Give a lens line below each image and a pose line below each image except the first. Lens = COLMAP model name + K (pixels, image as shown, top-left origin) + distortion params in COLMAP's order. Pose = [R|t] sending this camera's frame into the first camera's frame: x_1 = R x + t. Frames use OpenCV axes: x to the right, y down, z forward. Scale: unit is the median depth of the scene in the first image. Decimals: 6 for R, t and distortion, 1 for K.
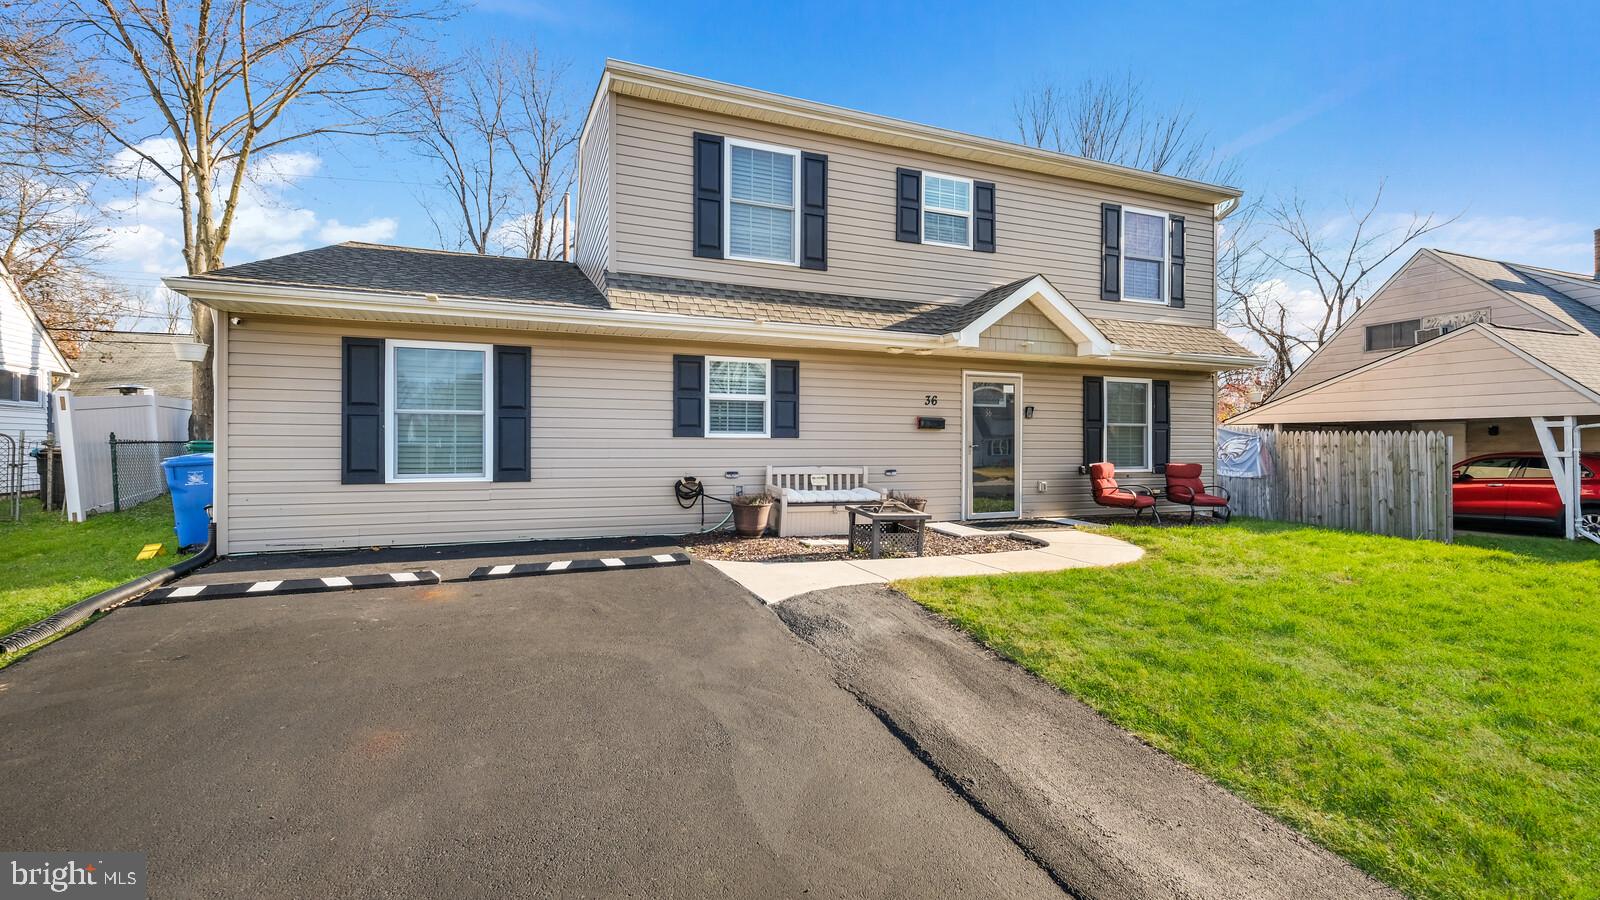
lens RADIAL K [[699.4, 0, 796.3], [0, 699.4, 445.0], [0, 0, 1]] dist [0.006199, 0.001836]
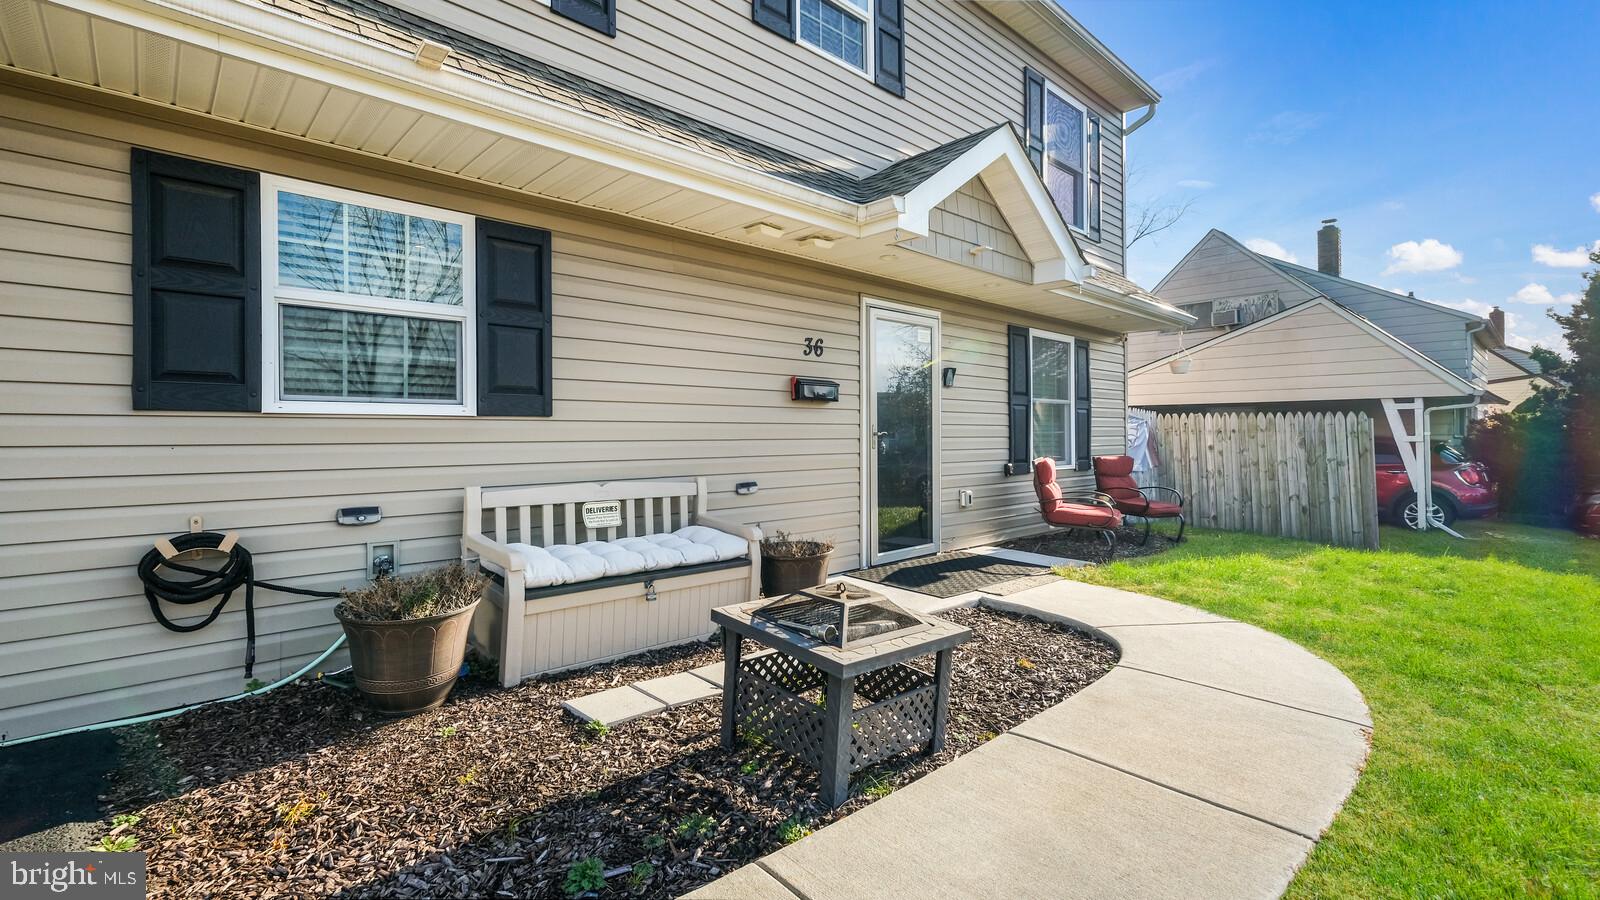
lens RADIAL K [[699.4, 0, 797.3], [0, 699.4, 431.7], [0, 0, 1]] dist [0.006199, 0.001836]
pose [[0.930136, -0.004756, 0.367183, -0.012495], [0.005544, 0.999984, -0.001093, 0.000302], [-0.367172, 0.003052, 0.930148, 0.527783]]
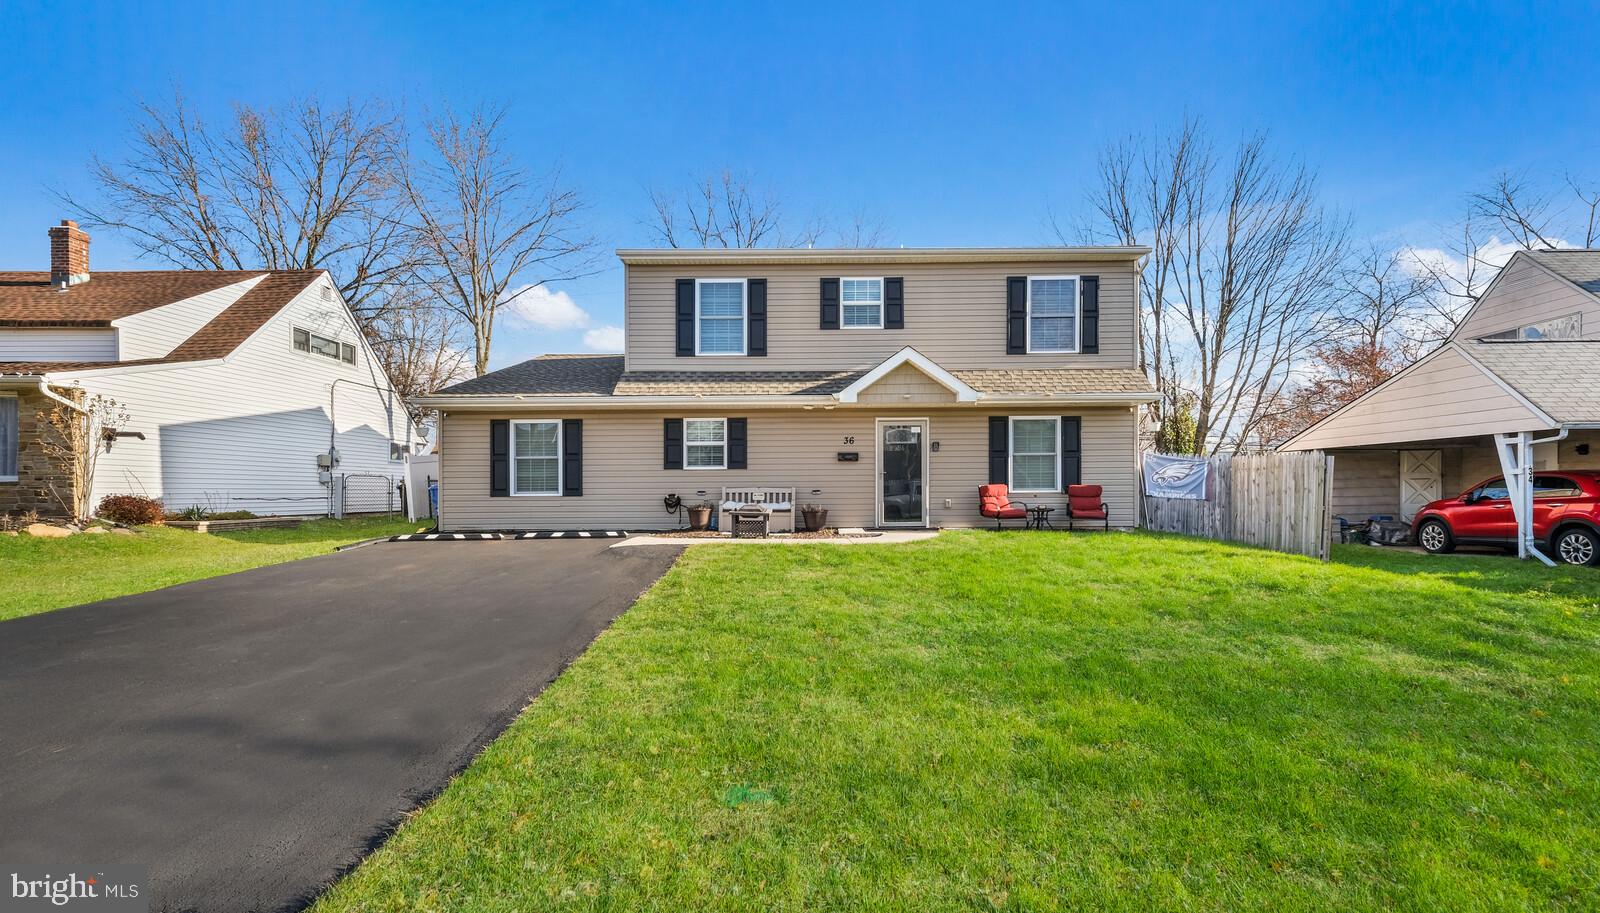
lens RADIAL K [[714.2, 0, 811.1], [0, 714.2, 490.0], [0, 0, 1]] dist [0.008535, 0.002176]
pose [[0.925107, -0.011213, -0.379541, 0.678849], [0.009581, 0.999935, -0.006189, 0.043683], [0.379586, 0.002089, 0.925154, -0.354355]]
